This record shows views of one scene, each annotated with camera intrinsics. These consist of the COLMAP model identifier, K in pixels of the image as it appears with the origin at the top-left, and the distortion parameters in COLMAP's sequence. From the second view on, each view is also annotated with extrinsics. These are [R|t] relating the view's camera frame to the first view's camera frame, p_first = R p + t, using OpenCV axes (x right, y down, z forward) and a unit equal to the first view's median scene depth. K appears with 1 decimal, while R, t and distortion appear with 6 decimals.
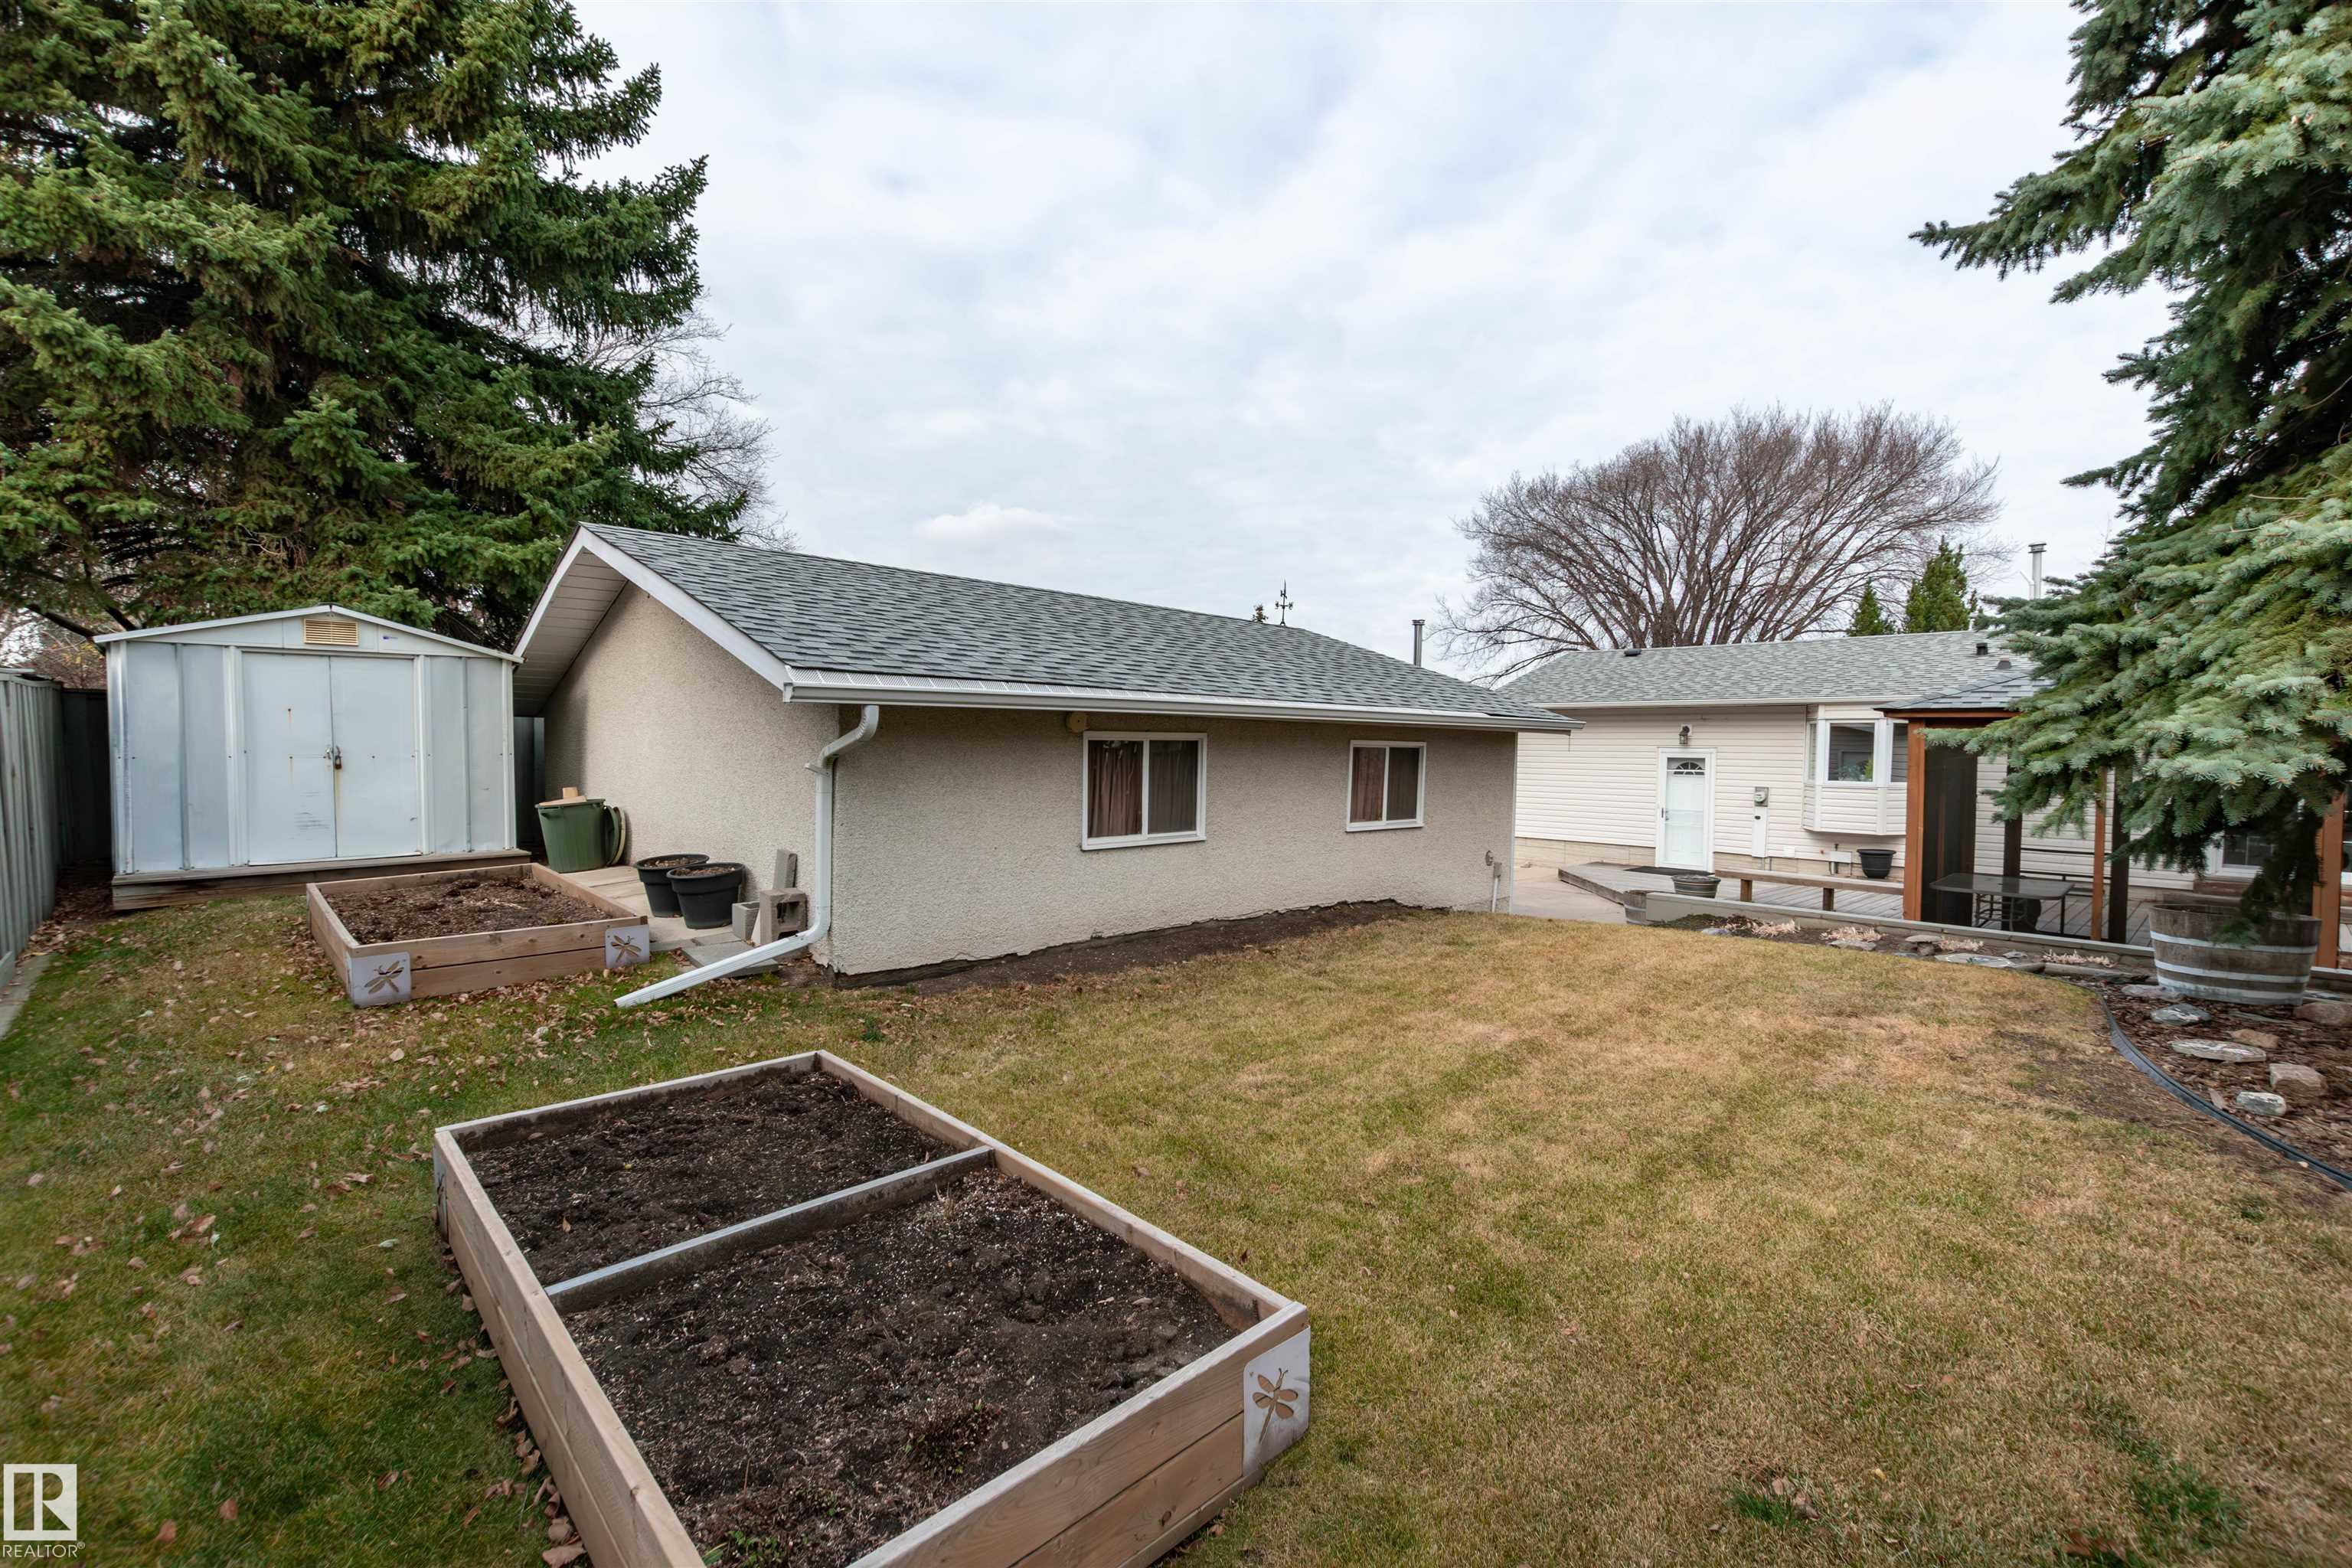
lens RADIAL K [[1015.5, 0, 1184.2], [0, 1015.5, 781.6], [0, 0, 1]] dist [0.013274, -0.000118]
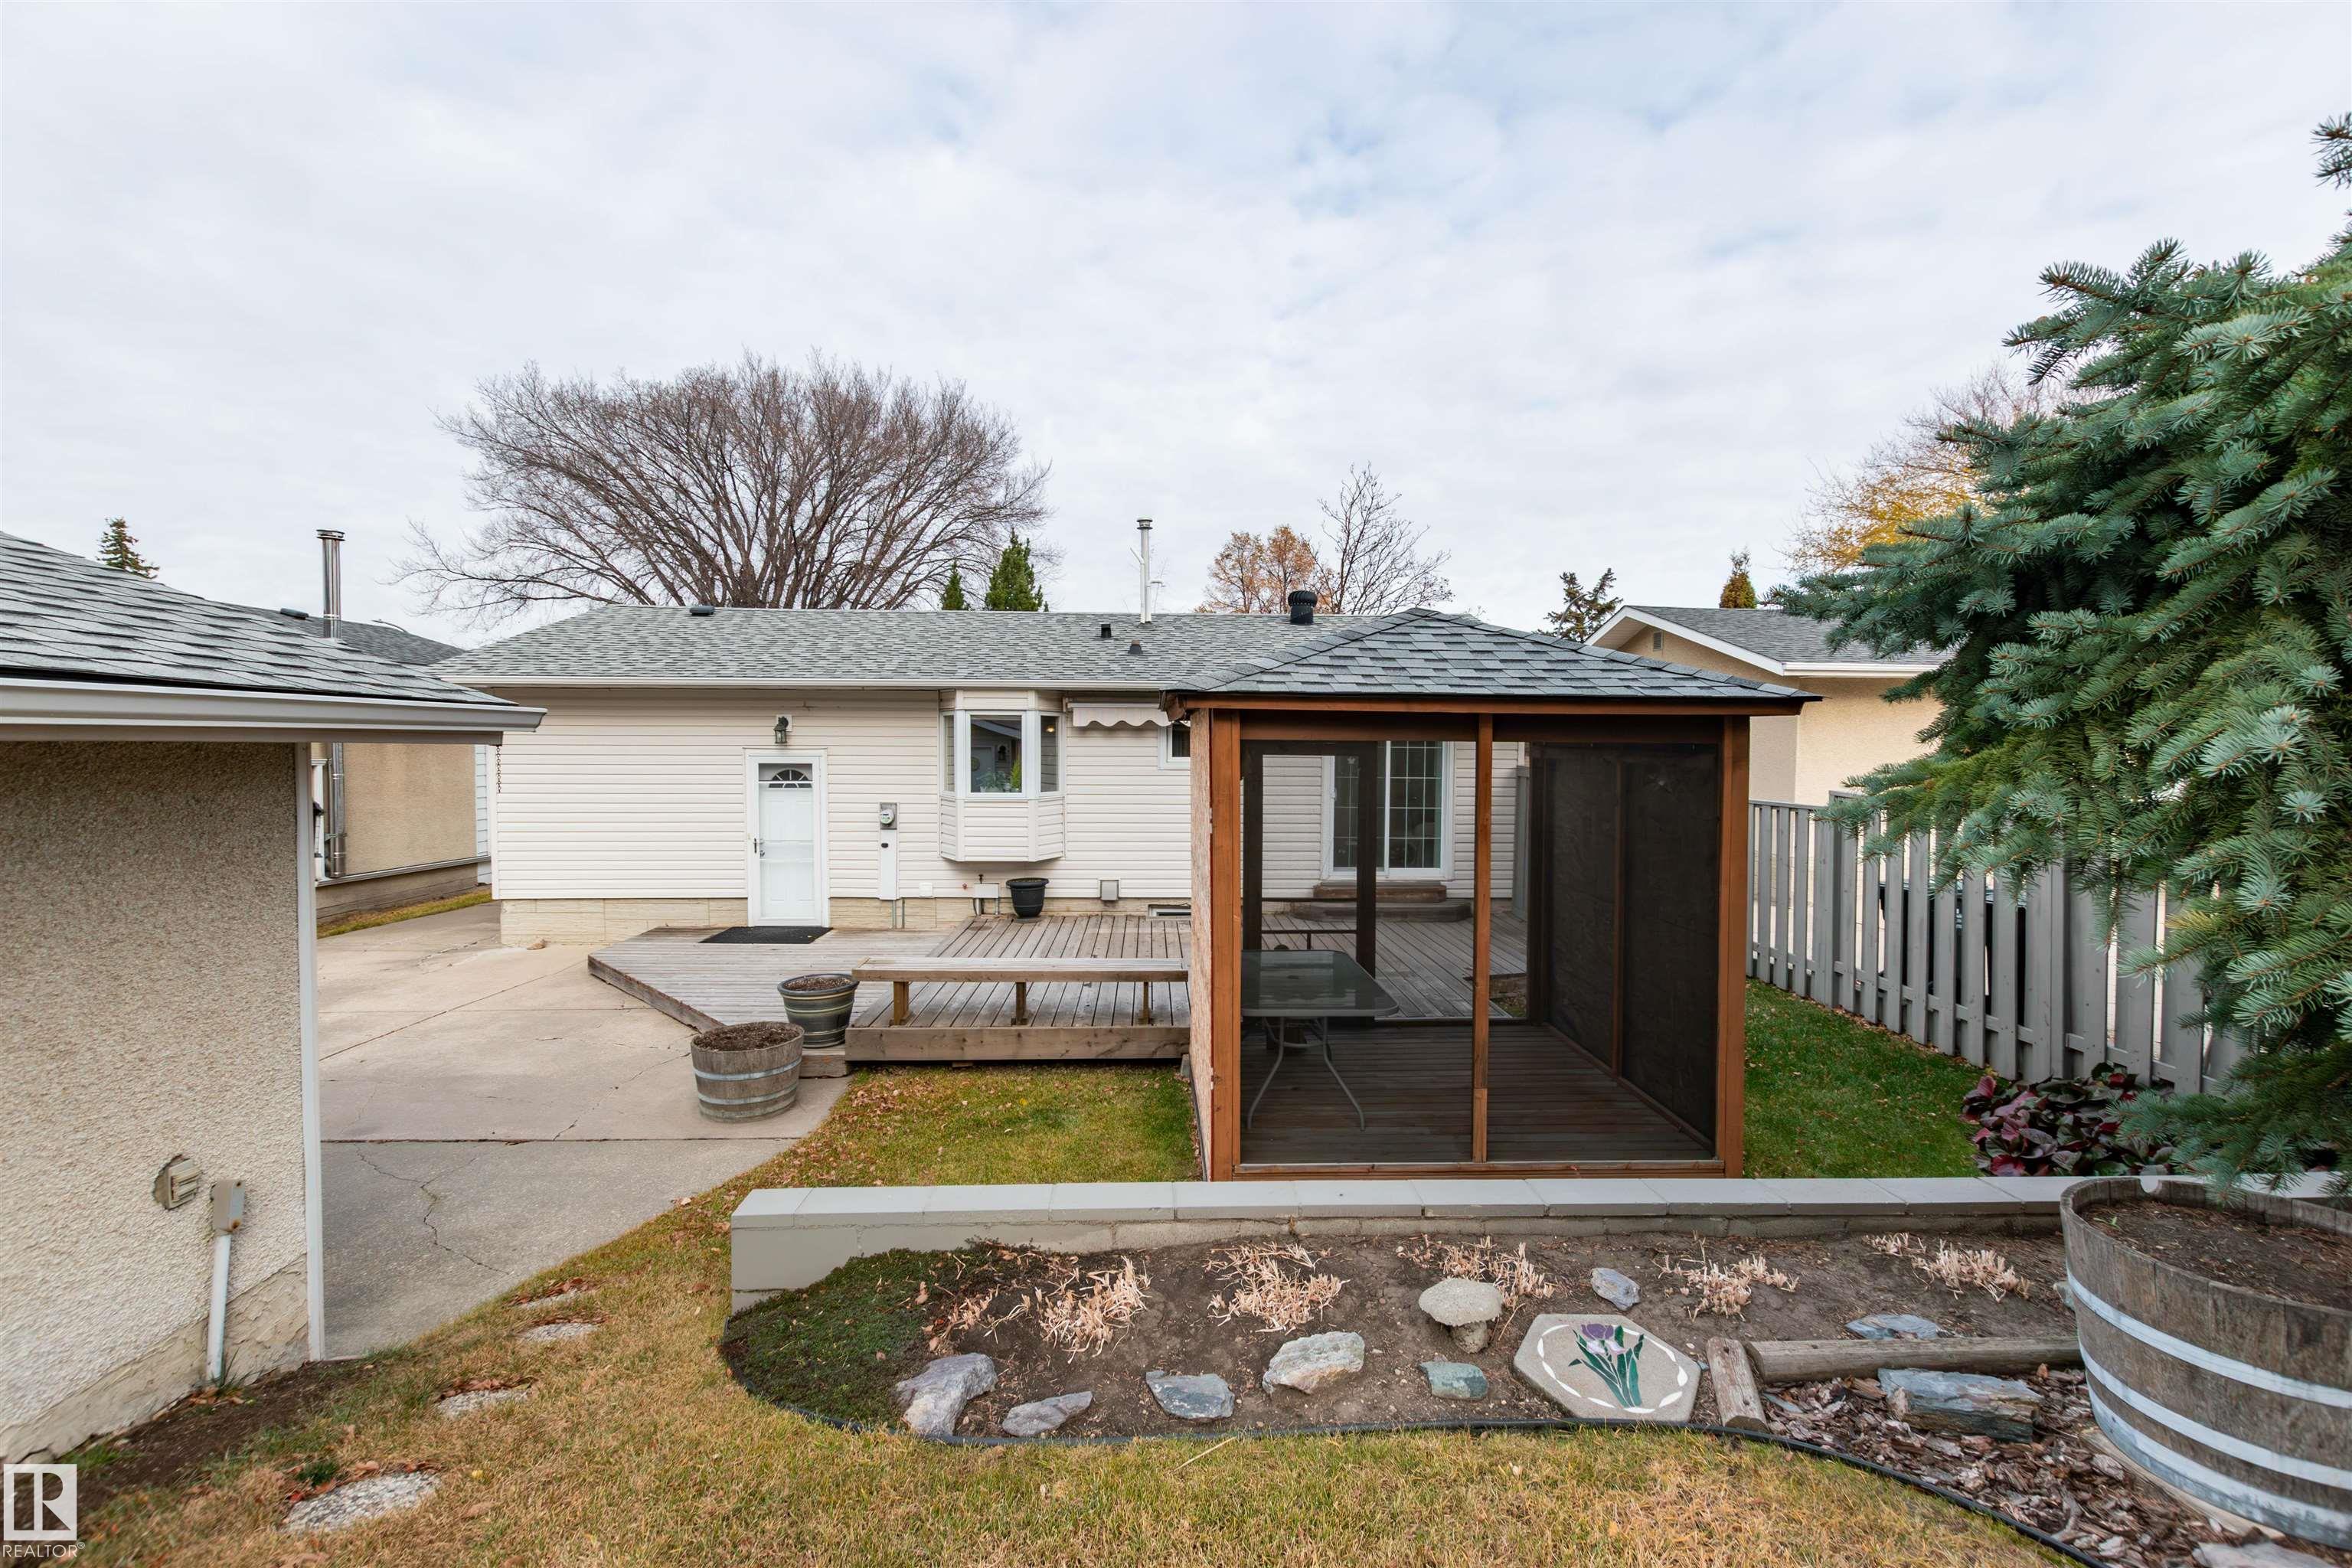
lens RADIAL K [[1015.5, 0, 1184.2], [0, 1015.5, 781.6], [0, 0, 1]] dist [0.013274, -0.000118]
pose [[0.664896, -0.040540, 0.745835, 0.086027], [0.031212, 0.999162, 0.026485, -0.011188], [-0.746283, 0.005669, 0.665604, 0.184945]]
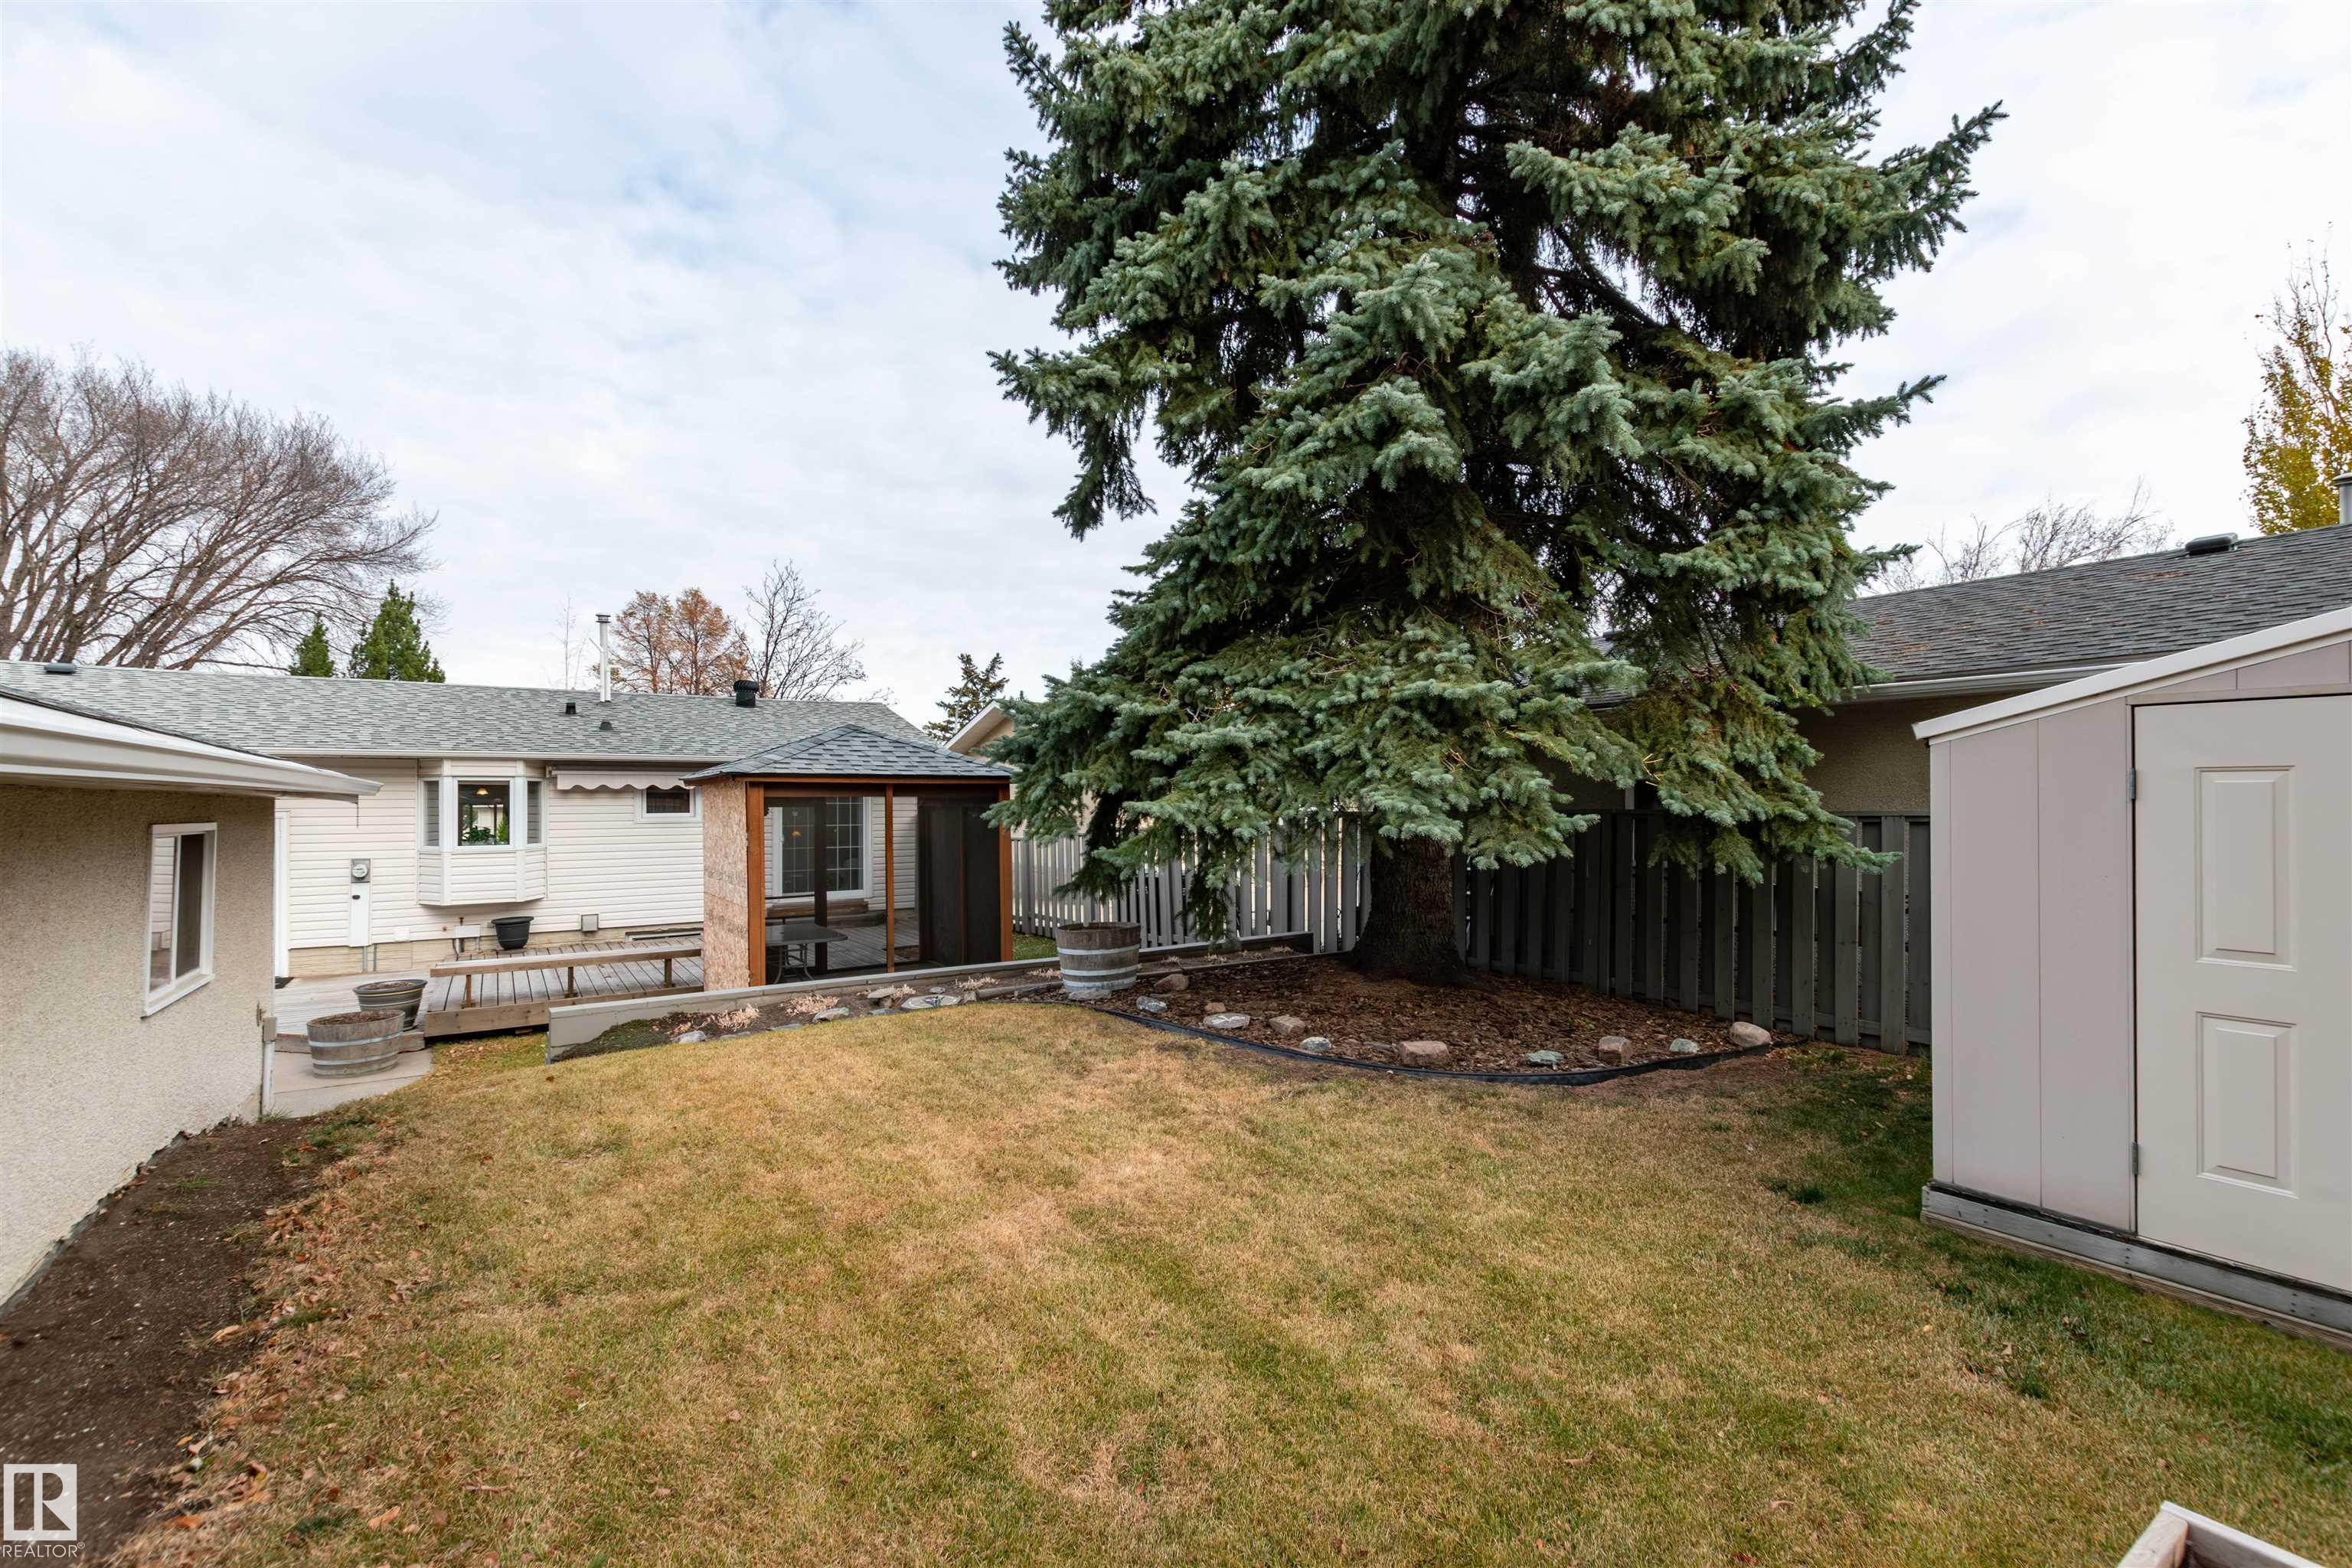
lens RADIAL K [[1023.6, 0, 1176.0], [0, 1023.6, 784.0], [0, 0, 1]] dist [0.008283, -0.000258]
pose [[0.174244, 0.000413, 0.984702, -0.061558], [0.044674, 0.998967, -0.008324, -0.009182], [-0.983689, 0.045441, 0.174046, 0.112575]]
